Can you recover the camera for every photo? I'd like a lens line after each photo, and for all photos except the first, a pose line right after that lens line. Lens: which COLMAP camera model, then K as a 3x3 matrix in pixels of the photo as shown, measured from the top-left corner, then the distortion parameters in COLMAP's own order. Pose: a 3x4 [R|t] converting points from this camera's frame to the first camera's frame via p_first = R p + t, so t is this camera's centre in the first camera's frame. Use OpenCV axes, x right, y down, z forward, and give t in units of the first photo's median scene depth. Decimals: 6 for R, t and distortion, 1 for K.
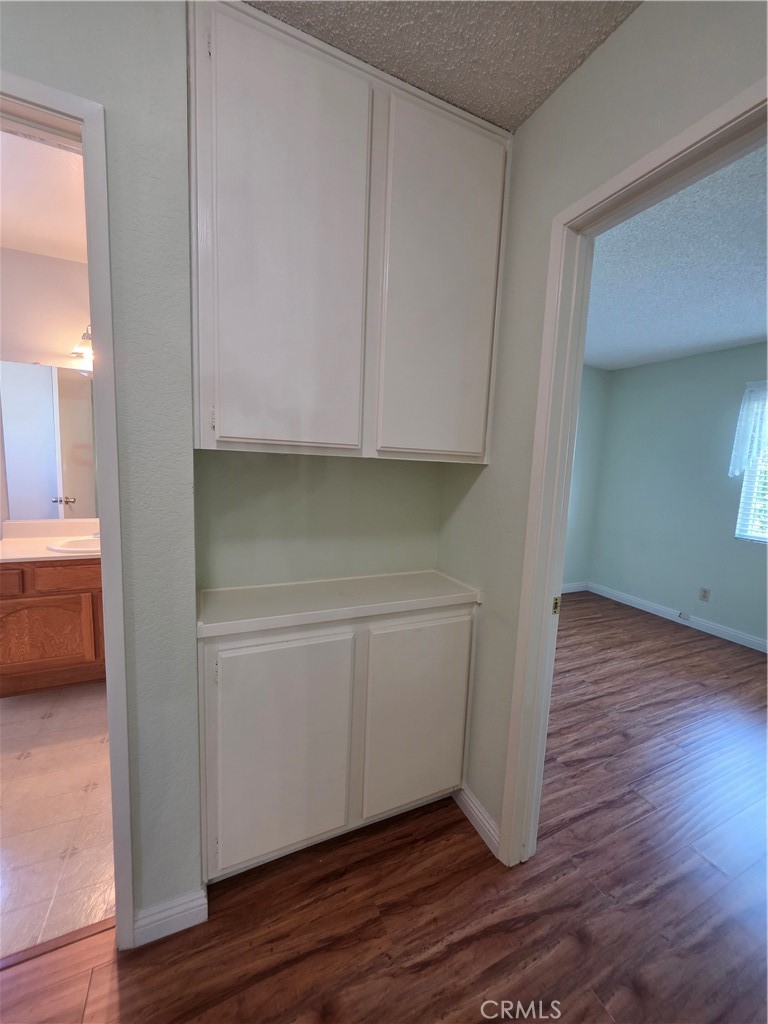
lens RADIAL K [[411.8, 0, 384.0], [0, 411.8, 512.0], [0, 0, 1]] dist [0.000608, 0.000314]
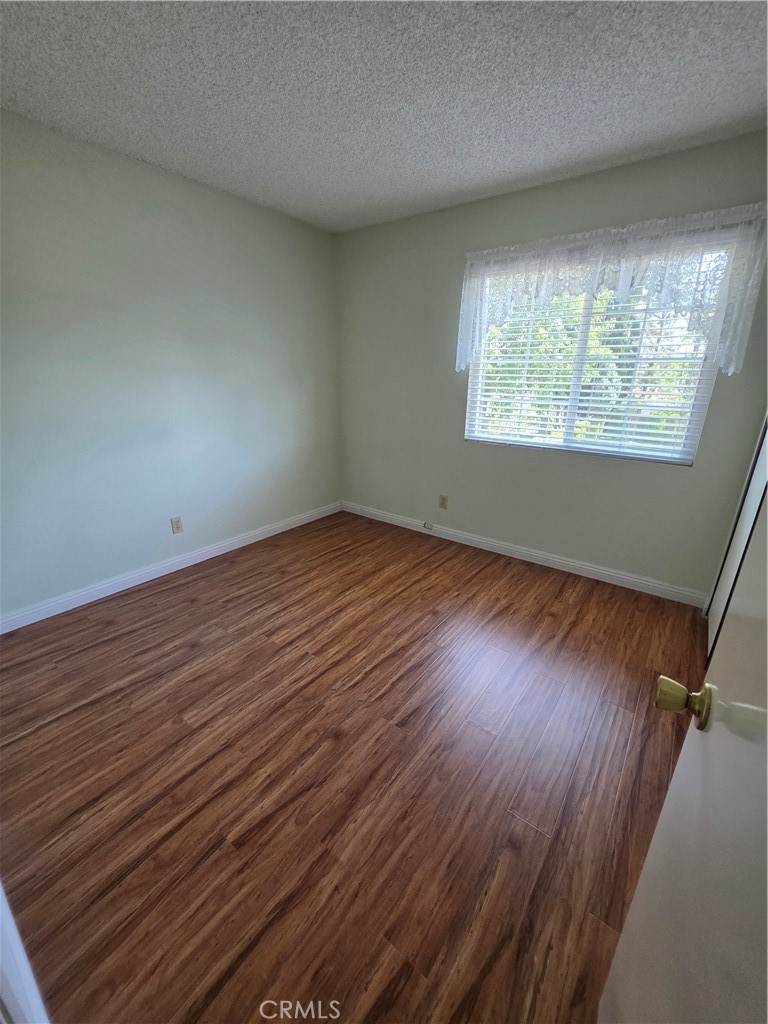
lens RADIAL K [[411.8, 0, 384.0], [0, 411.8, 512.0], [0, 0, 1]] dist [0.000608, 0.000314]
pose [[0.887735, -0.182329, 0.422708, 0.339368], [0.085769, 0.967653, 0.237258, -0.021241], [-0.452293, -0.174367, 0.874658, 0.303443]]
